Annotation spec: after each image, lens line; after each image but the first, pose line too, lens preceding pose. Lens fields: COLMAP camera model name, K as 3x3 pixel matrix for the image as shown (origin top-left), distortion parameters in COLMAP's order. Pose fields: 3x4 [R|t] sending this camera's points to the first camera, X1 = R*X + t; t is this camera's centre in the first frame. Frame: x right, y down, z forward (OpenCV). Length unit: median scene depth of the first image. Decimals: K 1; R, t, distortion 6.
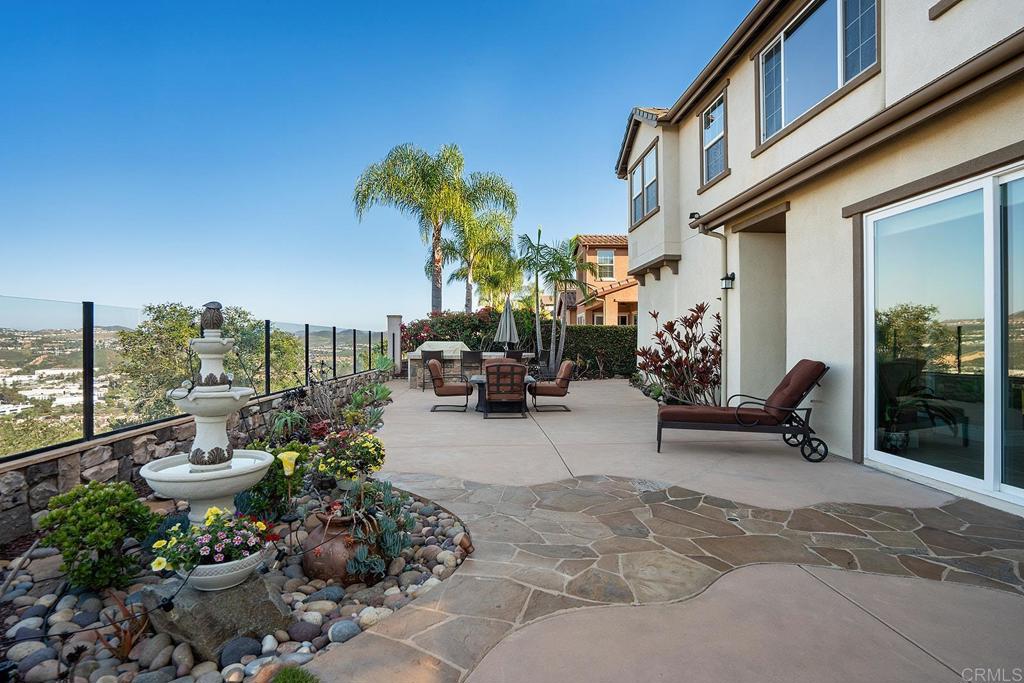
lens RADIAL K [[506.7, 0, 501.9], [0, 506.7, 342.8], [0, 0, 1]] dist [-0.000459, 0.001193]
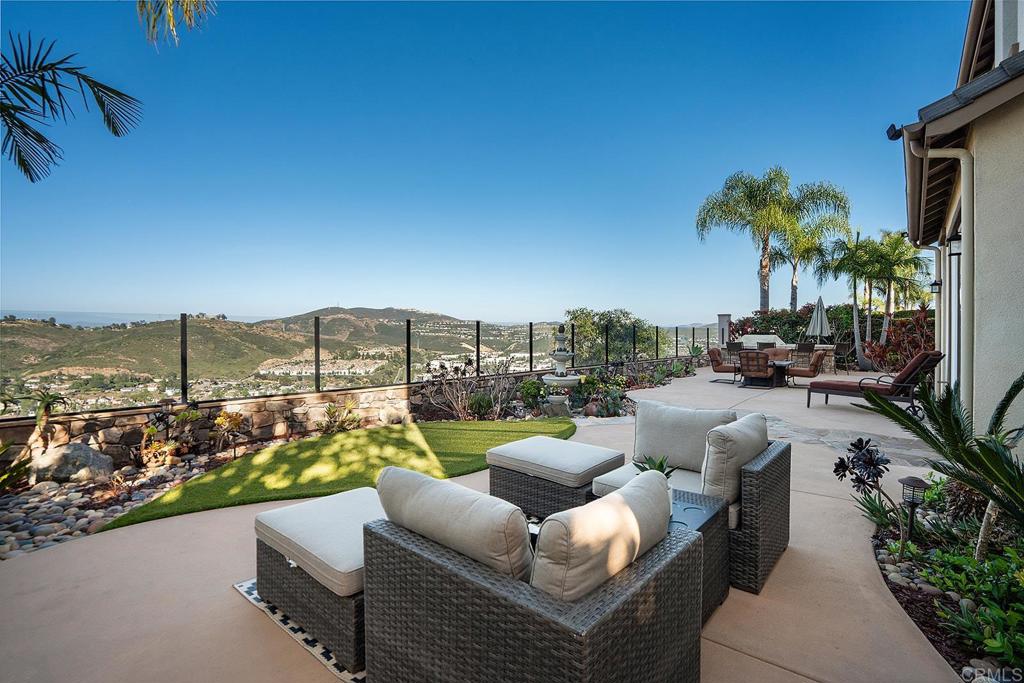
lens RADIAL K [[478.0, 0, 512.3], [0, 478.0, 338.1], [0, 0, 1]] dist [0.000198, -0.000008]
pose [[0.738483, 0.006556, -0.674241, 0.193877], [-0.001904, 0.999969, 0.007638, -0.002661], [0.674270, -0.004357, 0.738472, -0.222293]]
